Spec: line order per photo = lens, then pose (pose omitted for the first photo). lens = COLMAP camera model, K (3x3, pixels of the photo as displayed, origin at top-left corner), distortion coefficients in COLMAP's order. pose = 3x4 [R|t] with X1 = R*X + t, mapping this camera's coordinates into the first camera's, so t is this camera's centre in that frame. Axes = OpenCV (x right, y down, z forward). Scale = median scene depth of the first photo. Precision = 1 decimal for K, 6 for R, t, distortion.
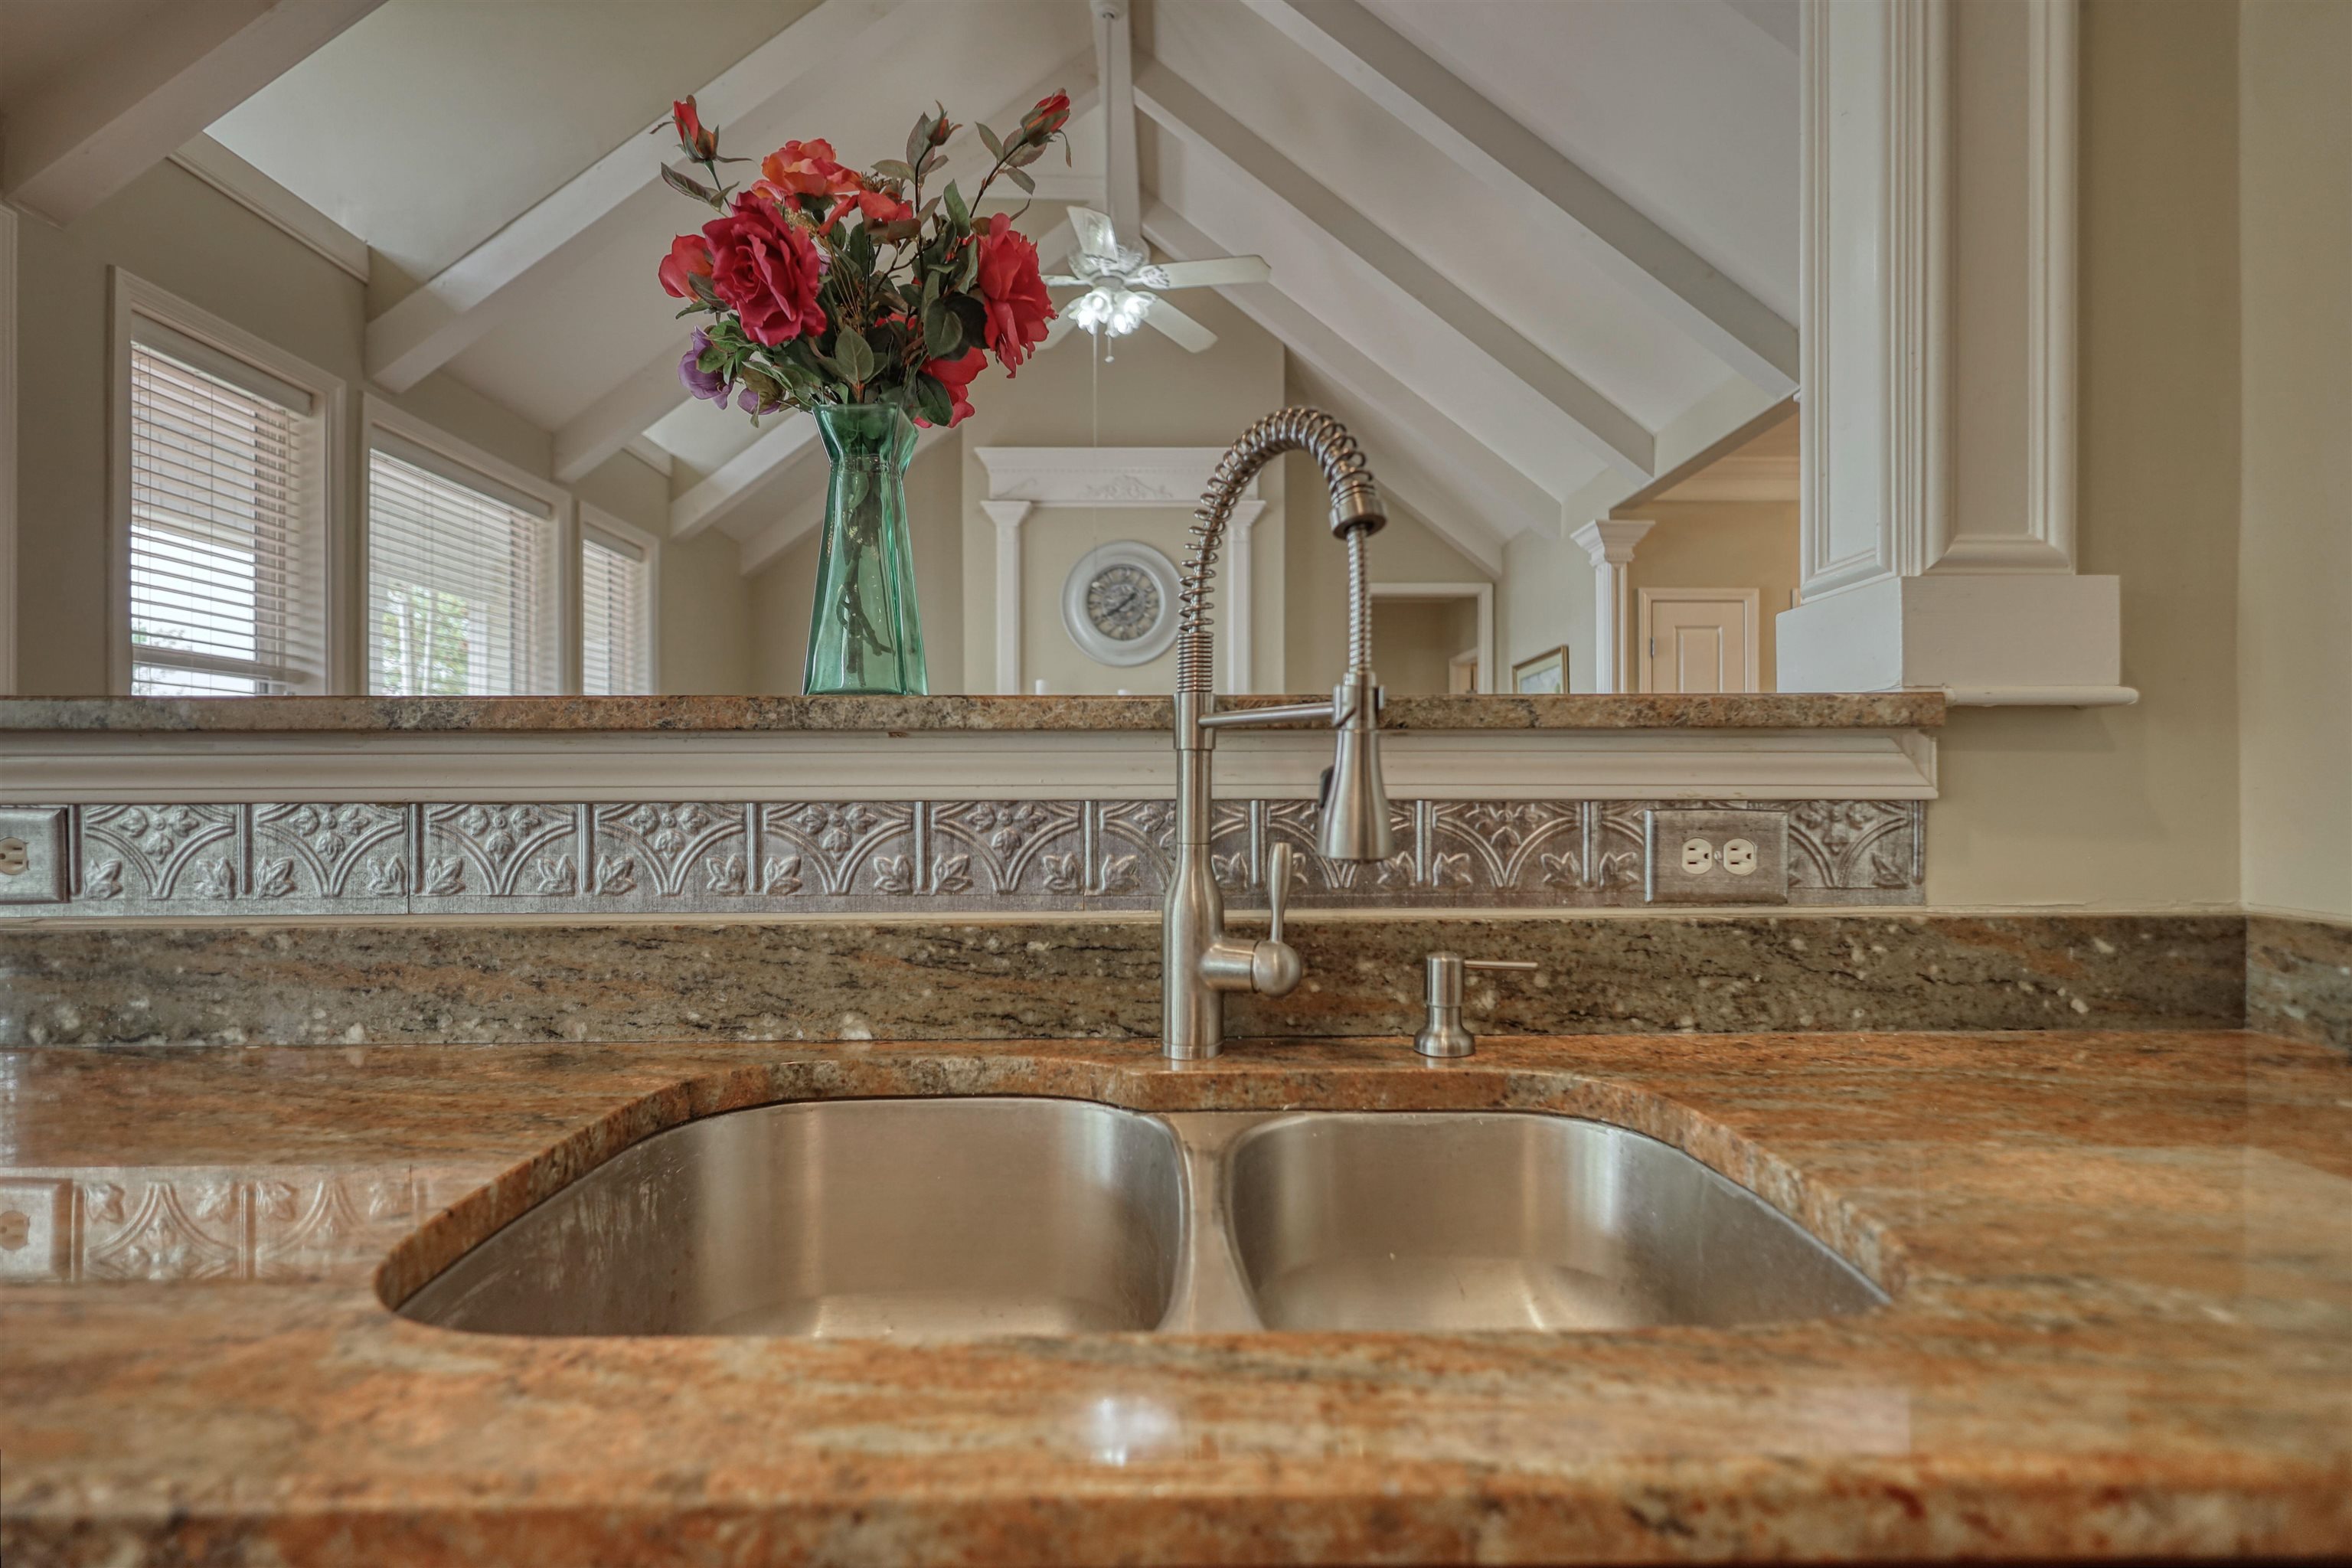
lens RADIAL K [[1115.6, 0, 1175.1], [0, 1115.6, 785.7], [0, 0, 1]] dist [0.001179, 0.001170]
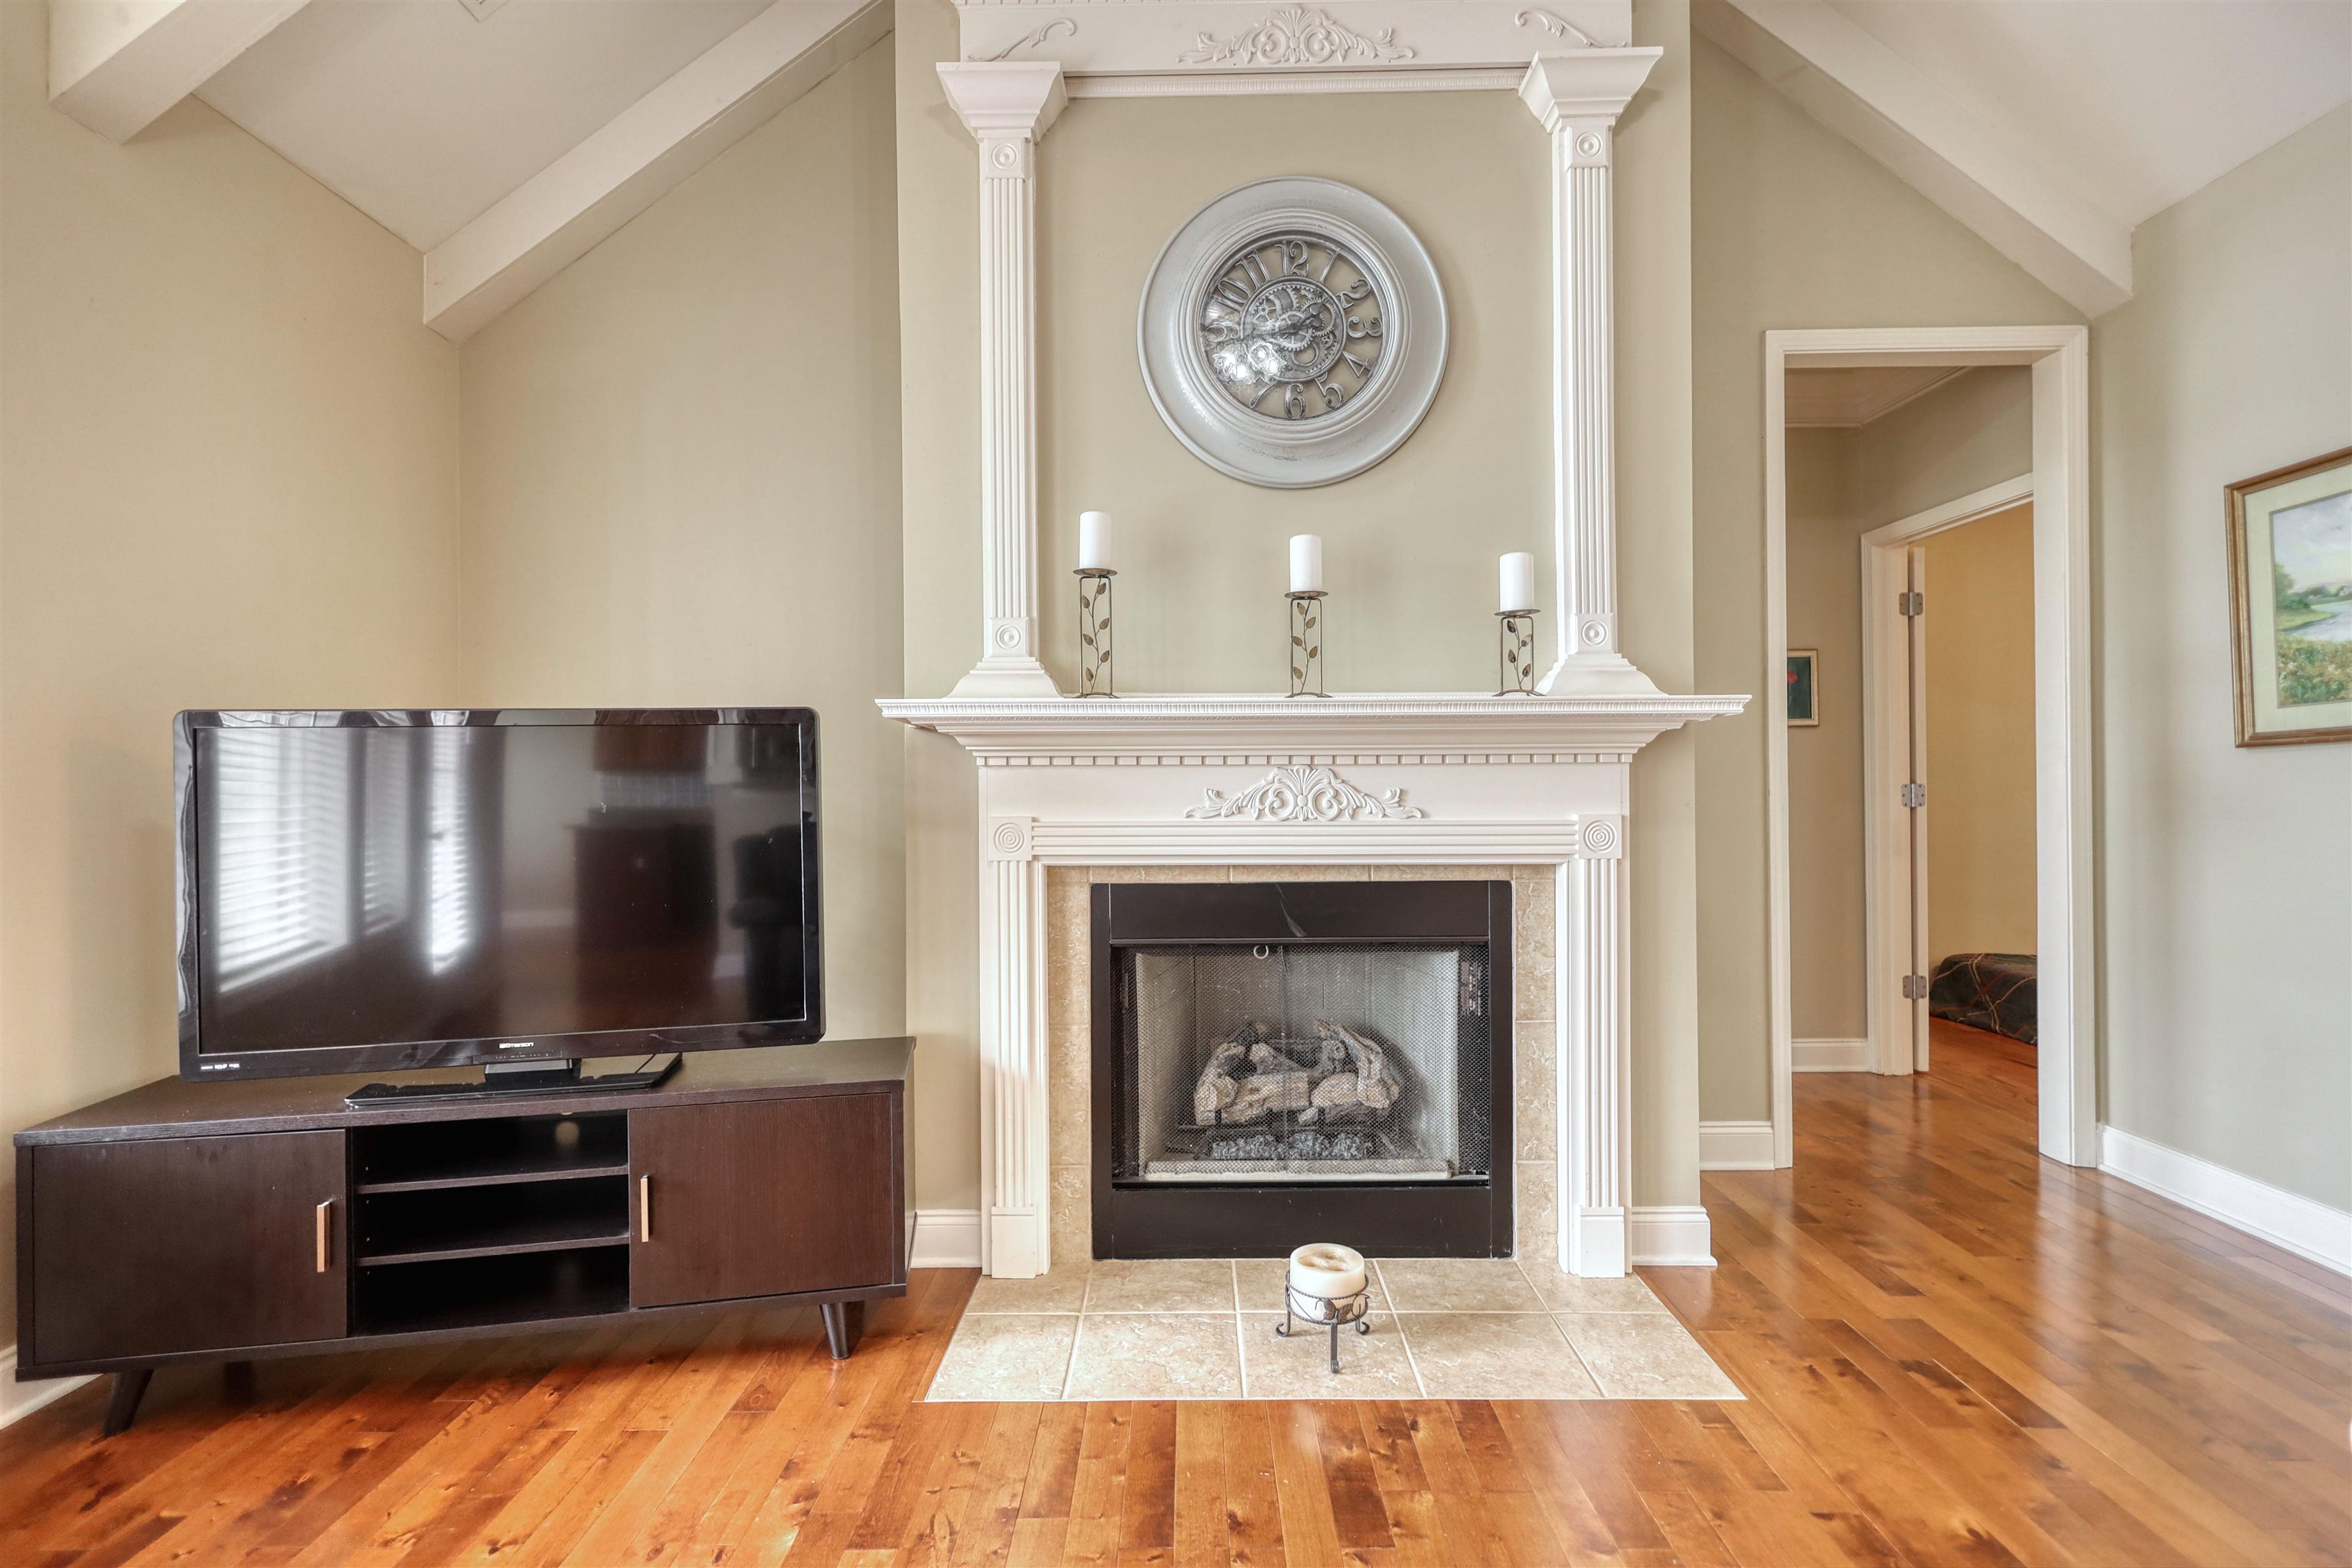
lens RADIAL K [[1115.6, 0, 1175.1], [0, 1115.6, 785.7], [0, 0, 1]] dist [0.001179, 0.001170]
pose [[0.999770, -0.007615, -0.020031, -0.081803], [0.007702, 0.999961, 0.004241, -0.000928], [0.019998, -0.004394, 0.999790, 0.594341]]
